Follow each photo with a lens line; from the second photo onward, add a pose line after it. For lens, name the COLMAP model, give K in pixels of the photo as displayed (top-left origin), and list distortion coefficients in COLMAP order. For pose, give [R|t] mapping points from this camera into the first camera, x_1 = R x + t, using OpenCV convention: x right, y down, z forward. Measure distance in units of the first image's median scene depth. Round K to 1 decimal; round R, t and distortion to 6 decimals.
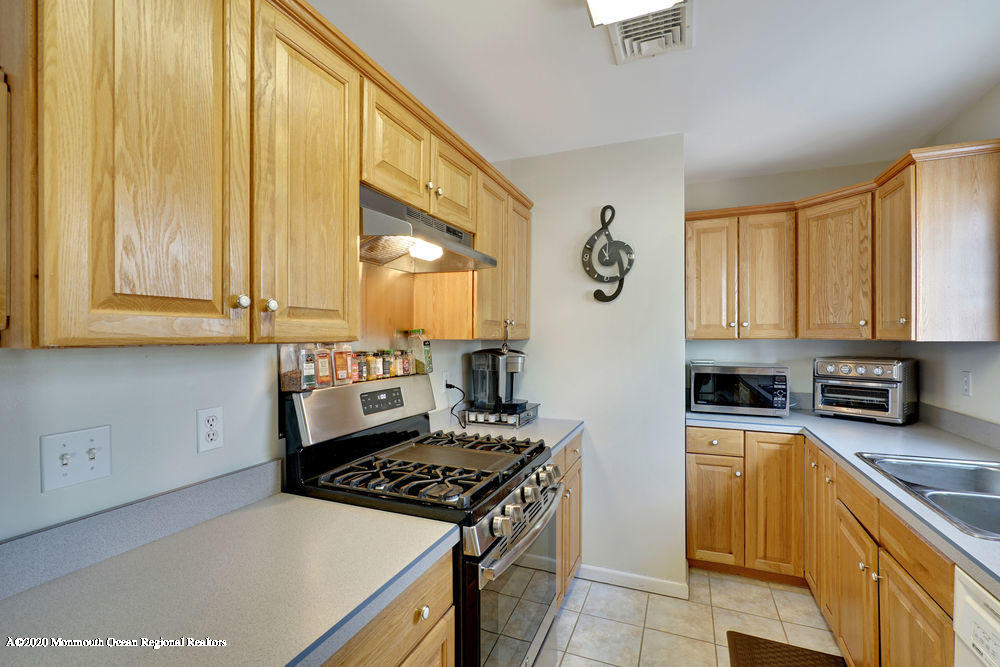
lens RADIAL K [[448.5, 0, 500.2], [0, 448.5, 334.0], [0, 0, 1]] dist [-0.003938, 0.001613]
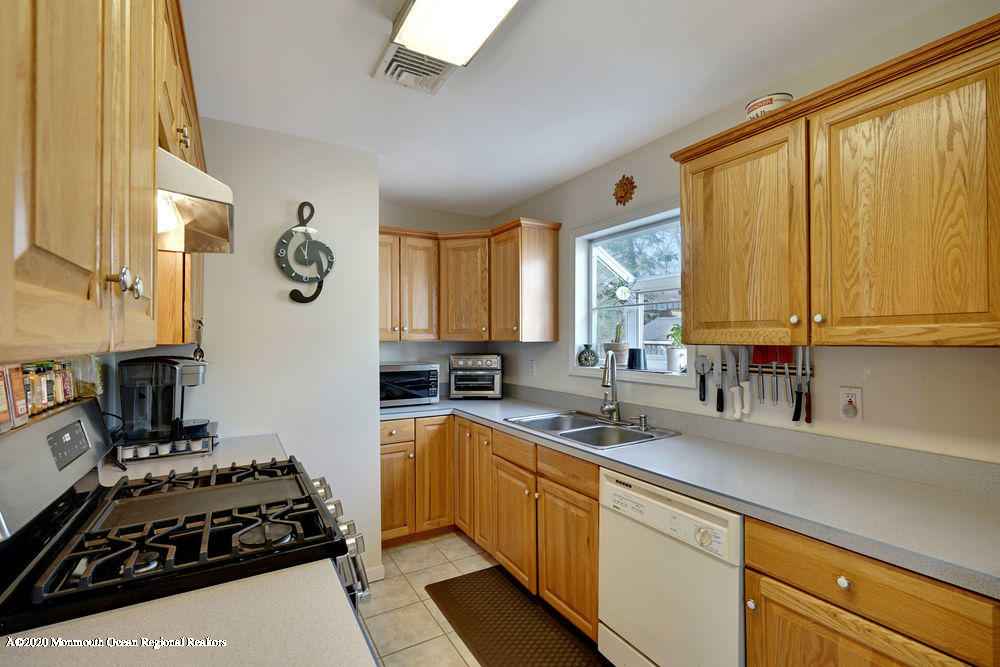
lens RADIAL K [[448.5, 0, 498.1], [0, 448.5, 333.6], [0, 0, 1]] dist [-0.003938, 0.001613]
pose [[0.605906, 0.006382, 0.795511, -0.274134], [-0.000331, 0.999970, -0.007771, 0.000244], [-0.795536, 0.004445, 0.605890, 0.102135]]
